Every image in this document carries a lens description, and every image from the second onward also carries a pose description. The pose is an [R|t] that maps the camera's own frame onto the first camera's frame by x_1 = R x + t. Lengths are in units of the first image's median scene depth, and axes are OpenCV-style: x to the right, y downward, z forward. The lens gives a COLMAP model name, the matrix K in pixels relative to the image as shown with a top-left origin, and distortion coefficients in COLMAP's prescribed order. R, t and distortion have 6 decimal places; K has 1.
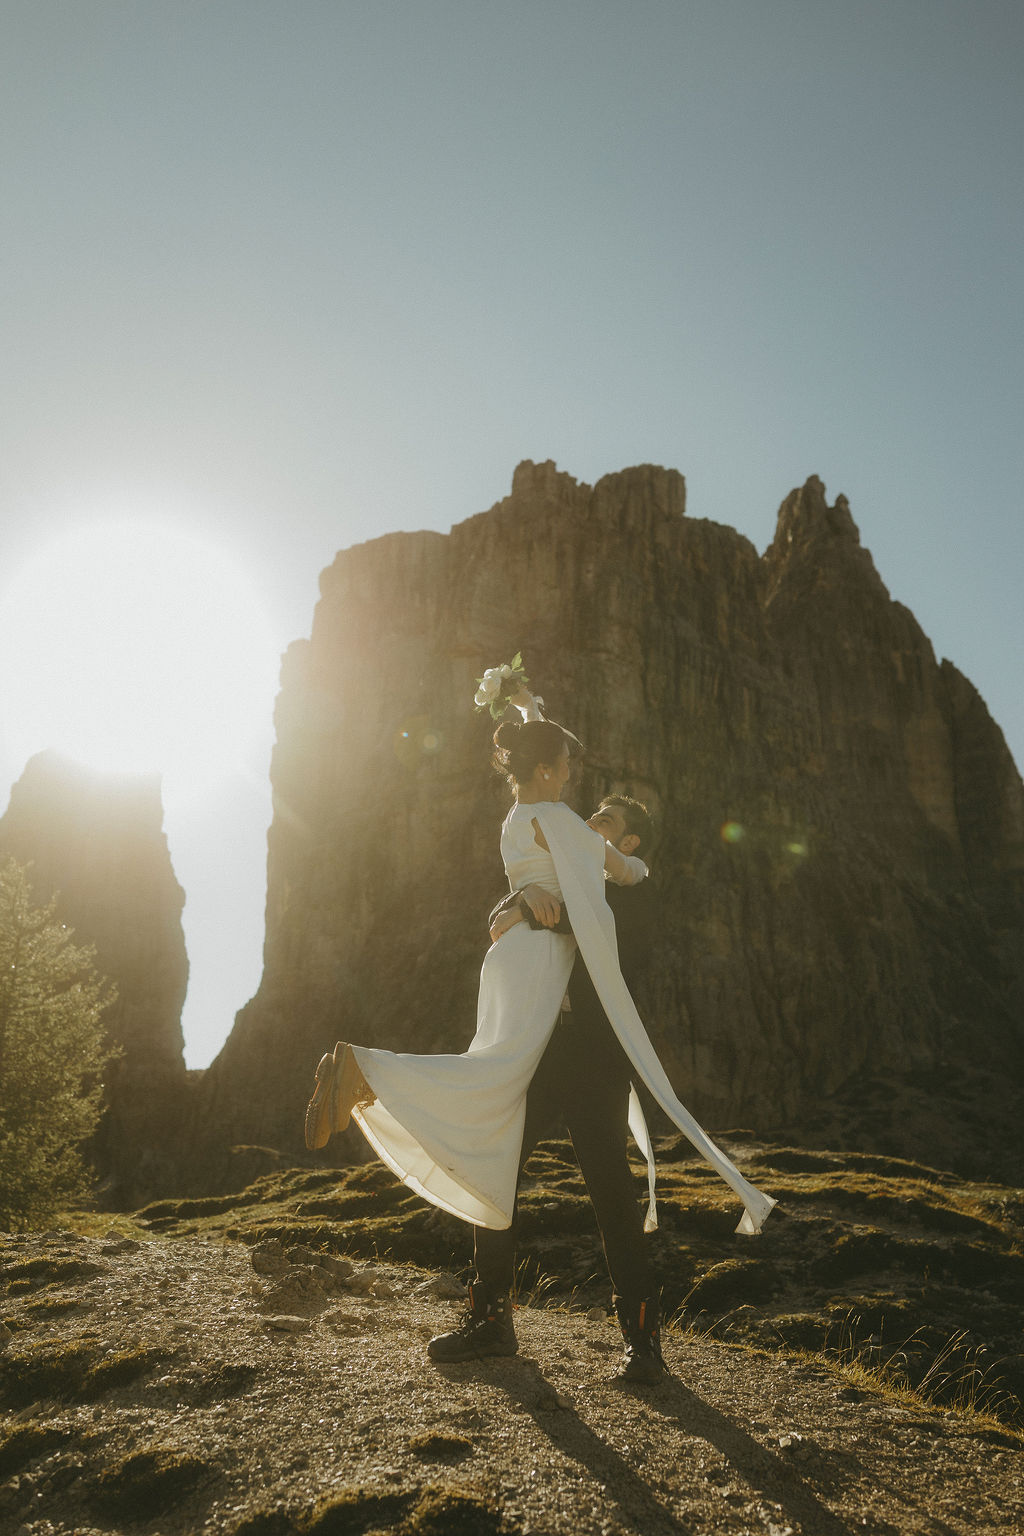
lens RADIAL K [[1477.5, 0, 516.9], [0, 1477.5, 768.5], [0, 0, 1]] dist [0.014786, -0.006701]
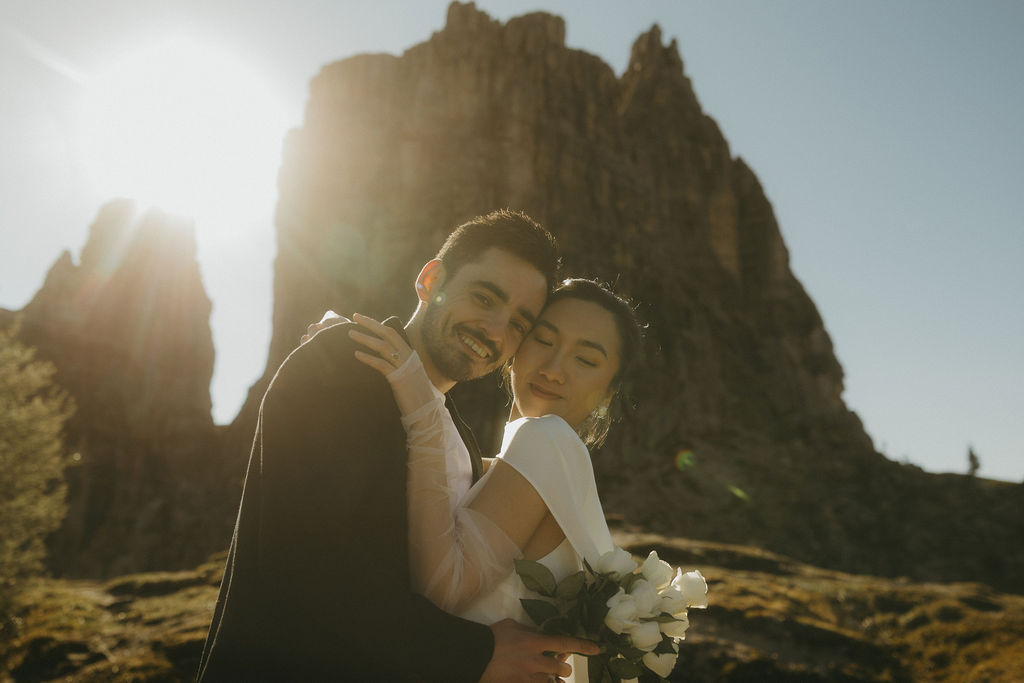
lens RADIAL K [[988.0, 0, 511.7], [0, 988.0, 344.1], [0, 0, 1]] dist [0.004651, -0.007622]
pose [[0.997512, 0.017664, 0.068243, 0.001086], [-0.025798, 0.992413, 0.120212, 0.000712], [-0.065602, -0.121673, 0.990400, 0.030309]]
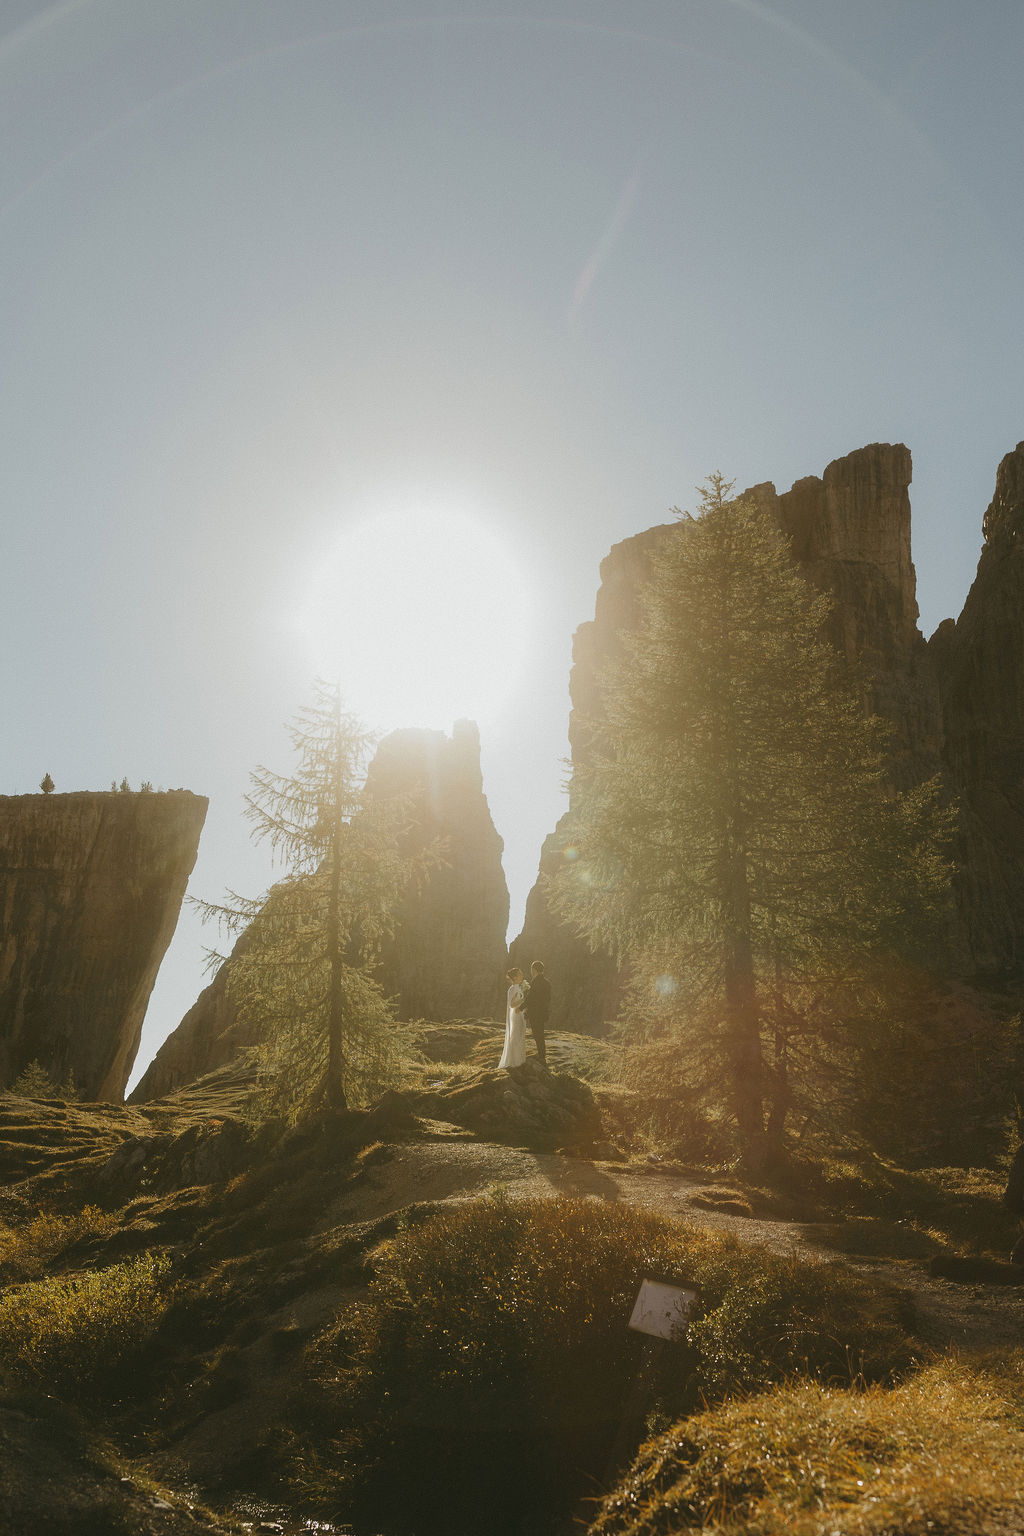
lens RADIAL K [[1502.8, 0, 519.9], [0, 1502.8, 763.1], [0, 0, 1]] dist [0.008315, 0.004716]
pose [[0.968438, -0.056031, -0.242877, 0.179794], [0.072384, 0.995634, 0.058930, -0.095402], [0.238514, -0.074651, 0.968266, -0.405620]]
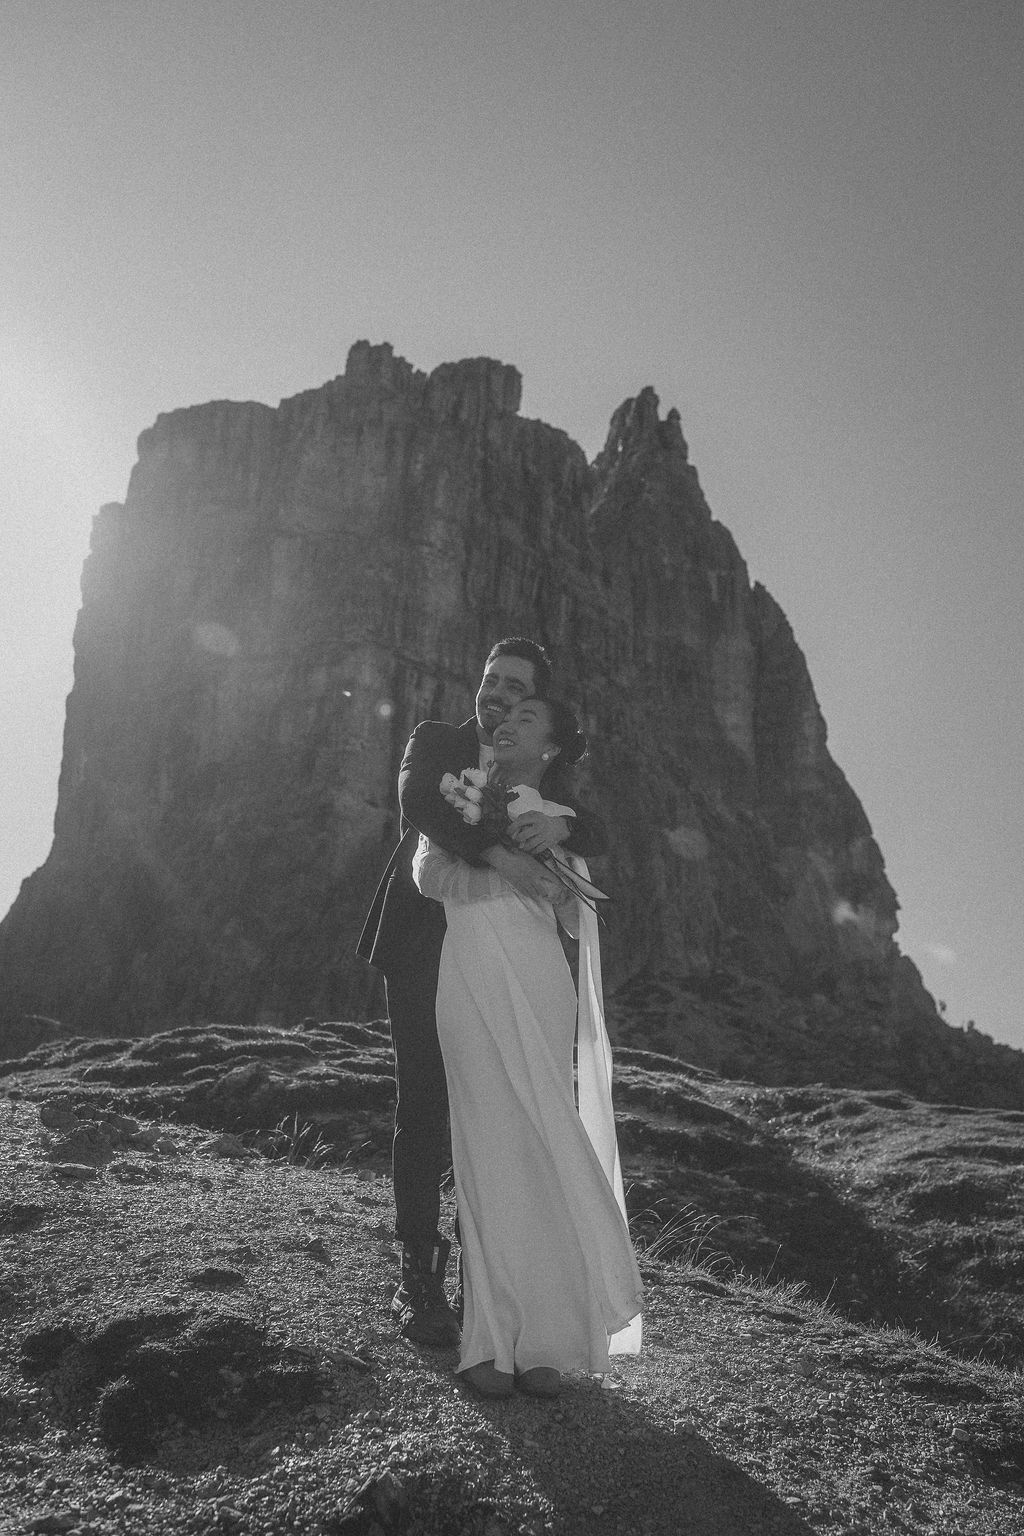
lens RADIAL K [[1477.5, 0, 516.9], [0, 1477.5, 768.5], [0, 0, 1]] dist [0.014786, -0.006701]
pose [[0.988719, 0.073185, 0.130687, -0.000029], [-0.082392, 0.994380, 0.066483, -0.000441], [-0.125087, -0.076500, 0.989192, -0.003014]]
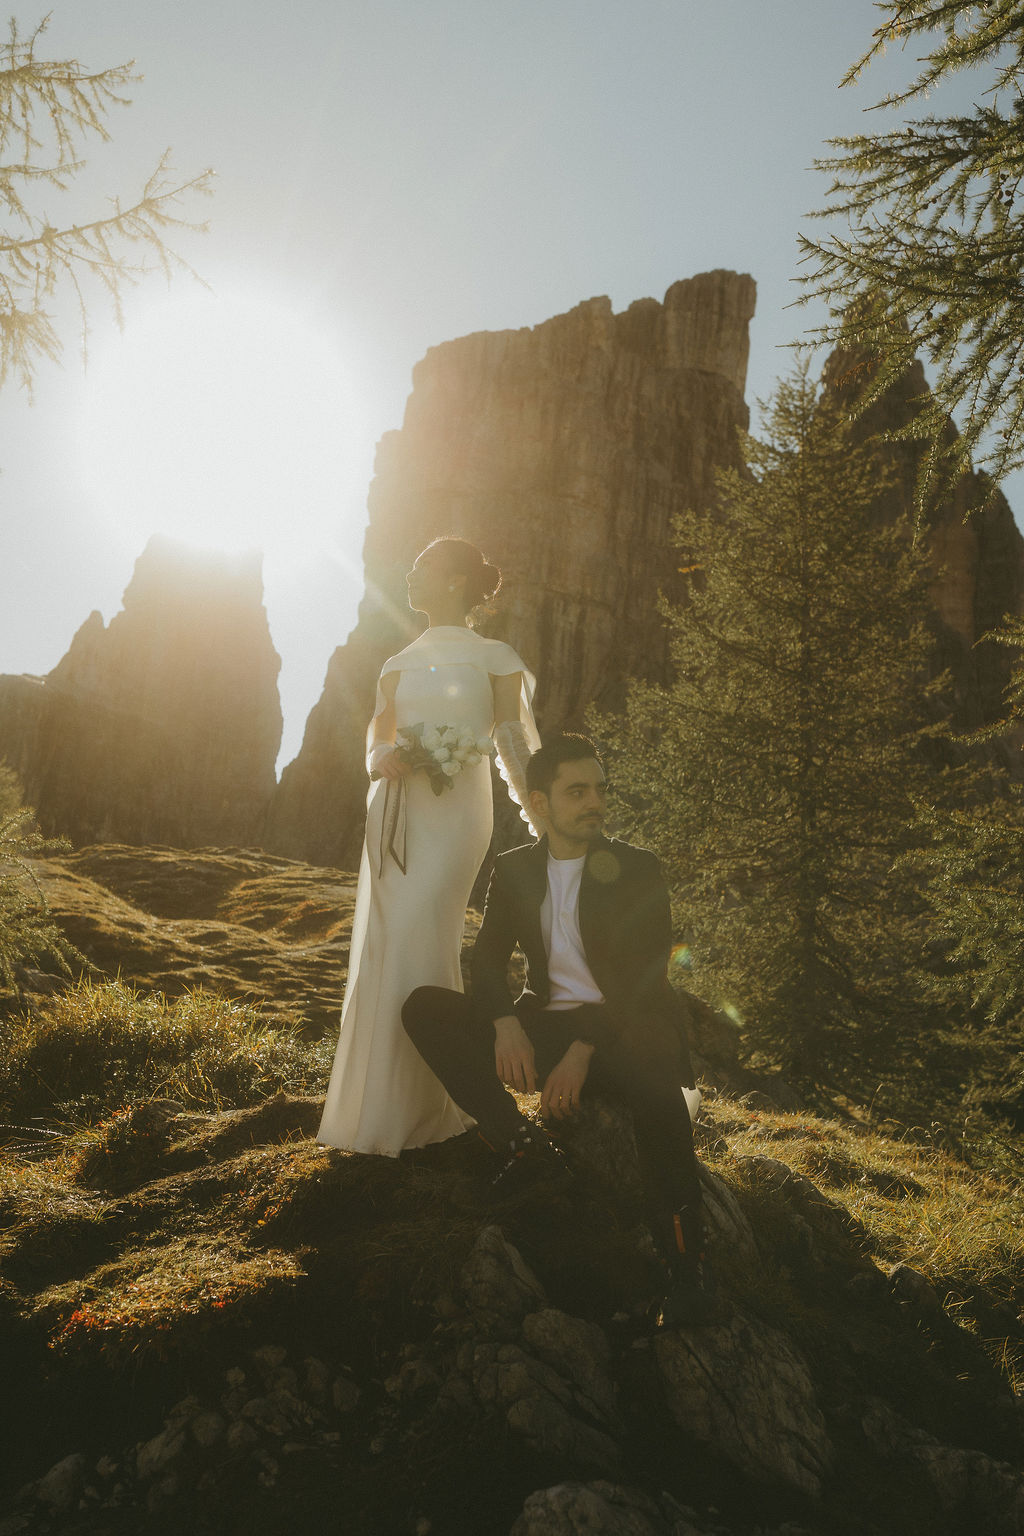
lens RADIAL K [[1502.8, 0, 519.9], [0, 1502.8, 763.1], [0, 0, 1]] dist [0.008315, 0.004716]
pose [[0.994043, 0.049439, -0.097132, 0.132801], [-0.033088, 0.986029, 0.163253, -0.056376], [0.103846, -0.159067, 0.981791, -0.245951]]
